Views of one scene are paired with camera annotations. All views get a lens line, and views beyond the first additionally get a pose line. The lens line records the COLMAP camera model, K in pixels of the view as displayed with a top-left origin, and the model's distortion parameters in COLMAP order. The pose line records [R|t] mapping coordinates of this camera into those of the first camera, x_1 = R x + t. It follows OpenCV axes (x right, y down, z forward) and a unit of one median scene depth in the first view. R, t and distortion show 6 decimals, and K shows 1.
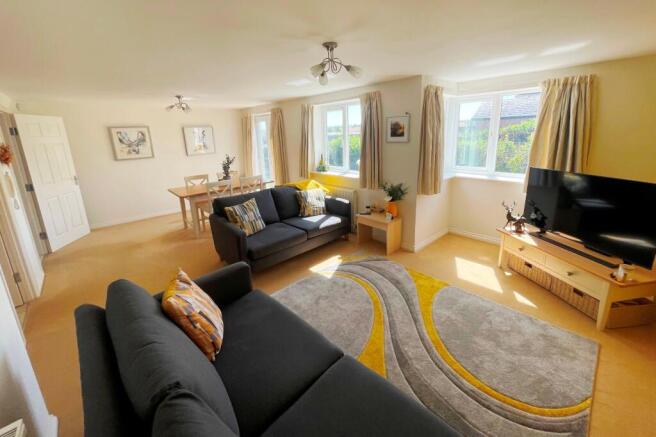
lens RADIAL K [[274.6, 0, 328.0], [0, 274.6, 218.5], [0, 0, 1]] dist [0.000017, -0.000082]
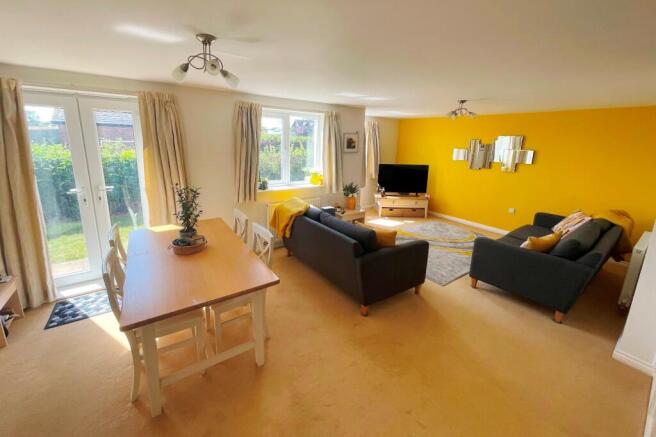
lens RADIAL K [[274.6, 0, 328.0], [0, 274.6, 218.5], [0, 0, 1]] dist [0.000017, -0.000082]
pose [[0.110768, -0.216475, 0.969984, -1.135700], [0.282208, 0.942667, 0.178151, -0.245438], [-0.952937, 0.254004, 0.165509, 0.969051]]
